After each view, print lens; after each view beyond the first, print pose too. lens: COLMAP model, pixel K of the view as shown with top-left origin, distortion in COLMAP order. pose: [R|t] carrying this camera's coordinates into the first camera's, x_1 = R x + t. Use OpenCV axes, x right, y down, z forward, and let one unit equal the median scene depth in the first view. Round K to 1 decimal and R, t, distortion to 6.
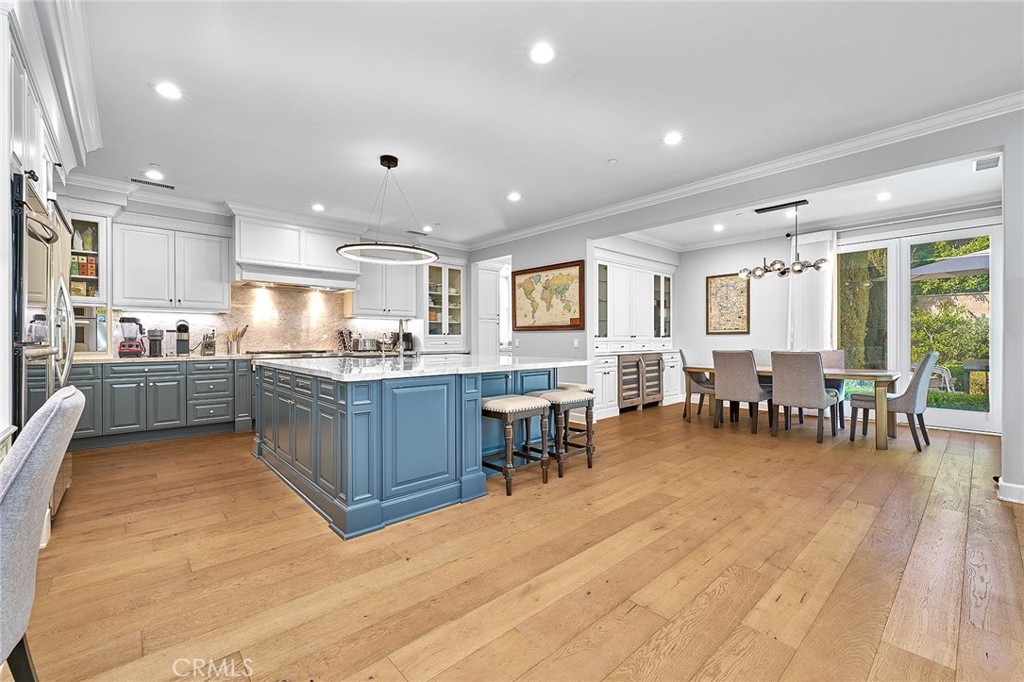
lens RADIAL K [[420.7, 0, 506.9], [0, 420.7, 340.3], [0, 0, 1]] dist [-0.002589, 0.000360]
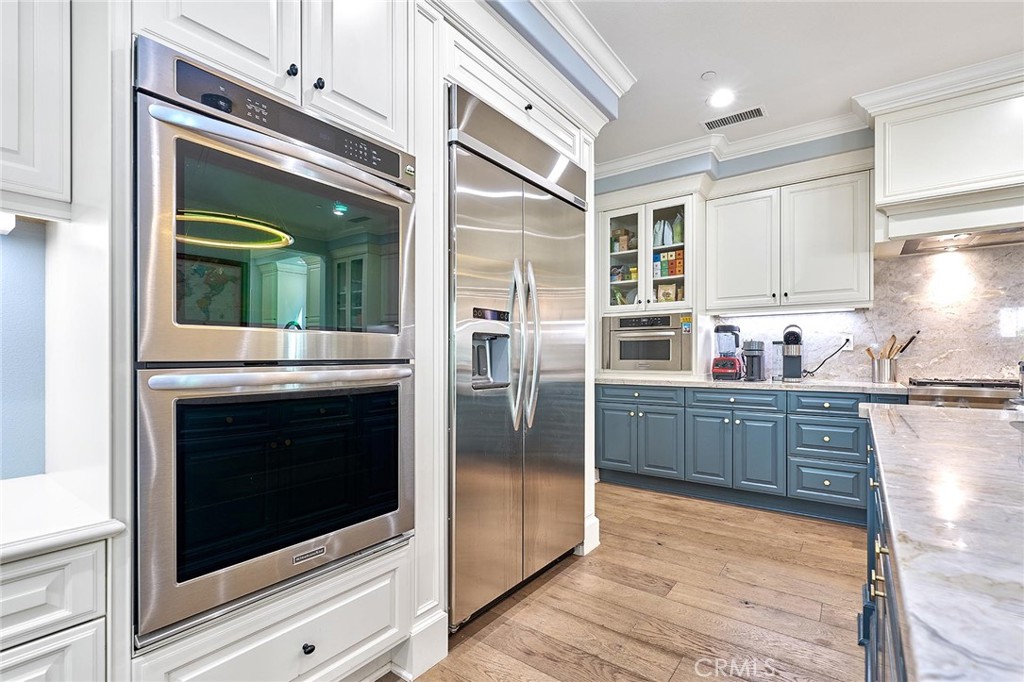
lens RADIAL K [[464.2, 0, 509.7], [0, 464.2, 354.5], [0, 0, 1]] dist [-0.005510, 0.002076]
pose [[0.186130, -0.000532, -0.982525, -0.153257], [-0.002347, 0.999997, -0.000986, -0.001832], [0.982522, 0.002490, 0.186128, 0.414021]]
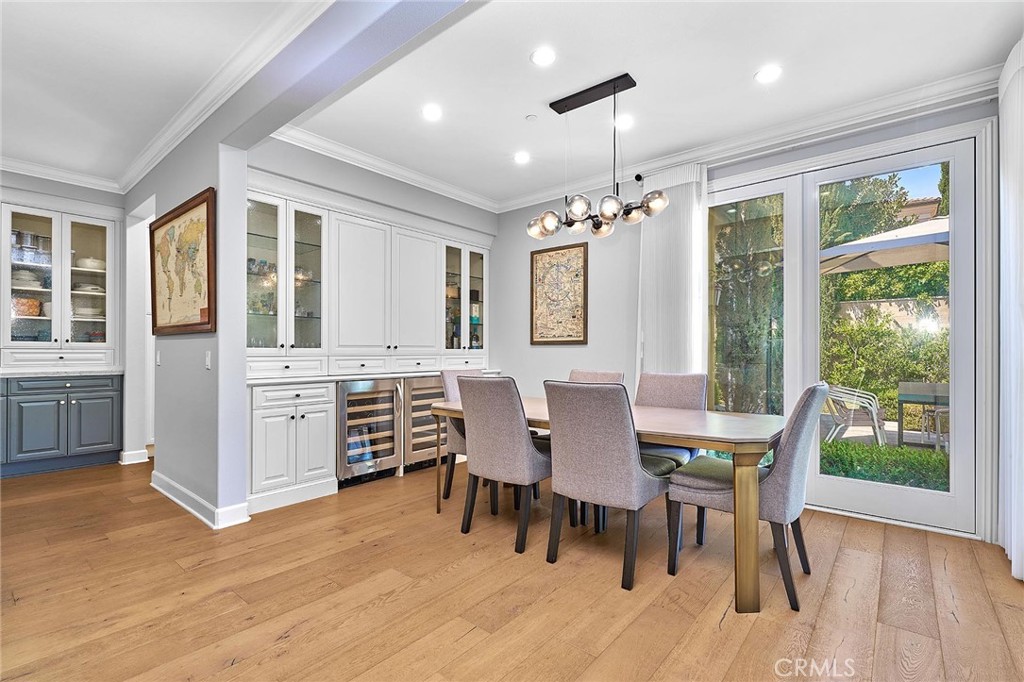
lens RADIAL K [[464.2, 0, 500.2], [0, 464.2, 348.5], [0, 0, 1]] dist [-0.005510, 0.002076]
pose [[0.990912, 0.005975, 0.134377, 0.440964], [-0.004772, 0.999946, -0.009271, -0.002760], [-0.134425, 0.008545, 0.990887, 0.429937]]
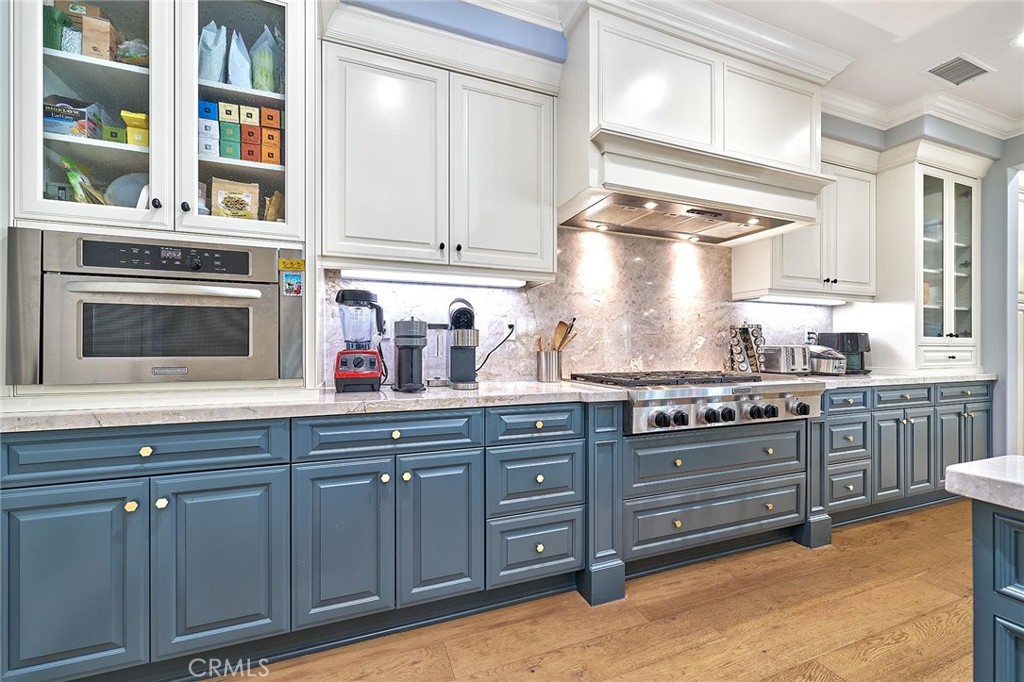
lens RADIAL K [[420.7, 0, 522.3], [0, 420.7, 349.4], [0, 0, 1]] dist [-0.002589, 0.000360]
pose [[0.937729, 0.005240, -0.347329, -0.527393], [-0.004750, 0.999986, 0.002262, -0.000561], [0.347336, -0.000472, 0.937740, 0.585878]]
